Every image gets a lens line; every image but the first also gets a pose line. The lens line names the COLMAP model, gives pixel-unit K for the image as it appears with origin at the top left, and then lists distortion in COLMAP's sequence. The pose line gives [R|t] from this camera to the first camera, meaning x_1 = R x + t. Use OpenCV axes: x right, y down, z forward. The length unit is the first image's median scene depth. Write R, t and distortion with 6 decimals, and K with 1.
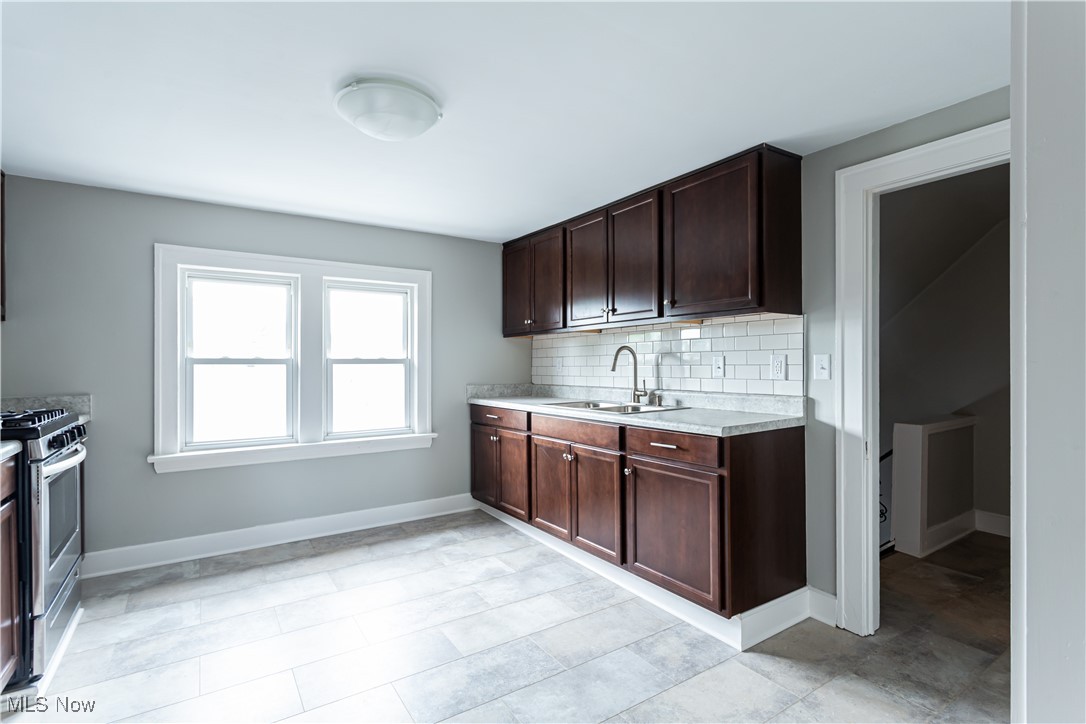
lens RADIAL K [[538.1, 0, 543.0], [0, 538.1, 362.7], [0, 0, 1]] dist [0.004562, 0.002303]
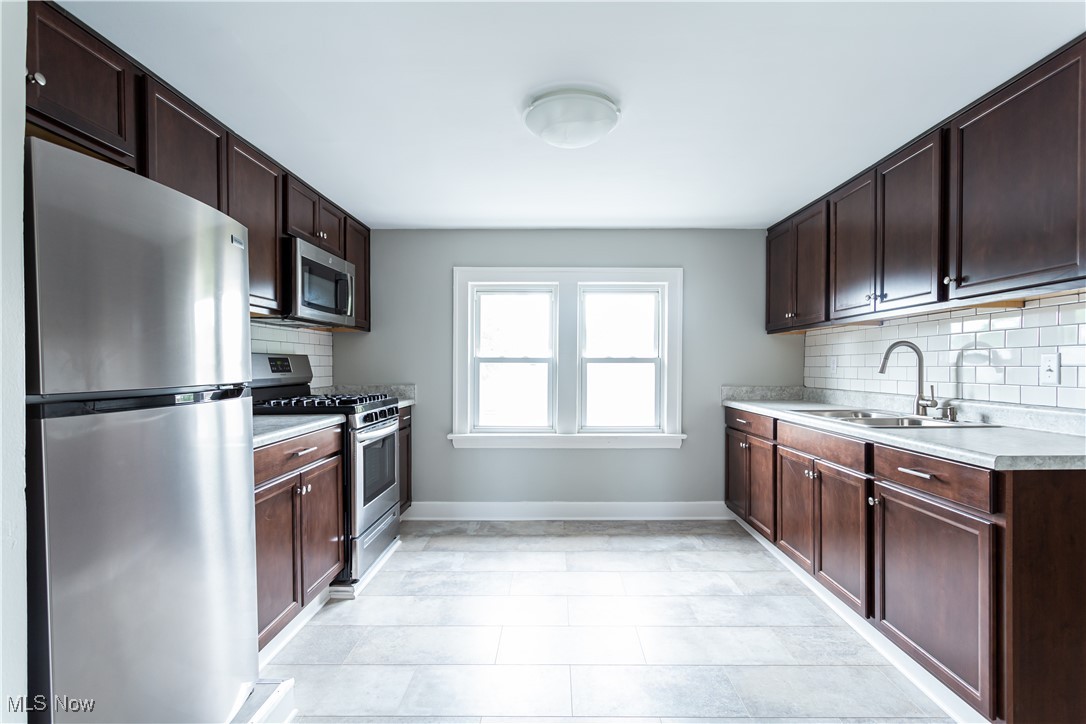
lens RADIAL K [[538.1, 0, 541.0], [0, 538.1, 368.1], [0, 0, 1]] dist [0.004562, 0.002303]
pose [[0.826941, 0.010354, -0.562193, 0.165414], [-0.003964, 0.999913, 0.012585, 0.000320], [0.562274, -0.008178, 0.826910, 0.066917]]
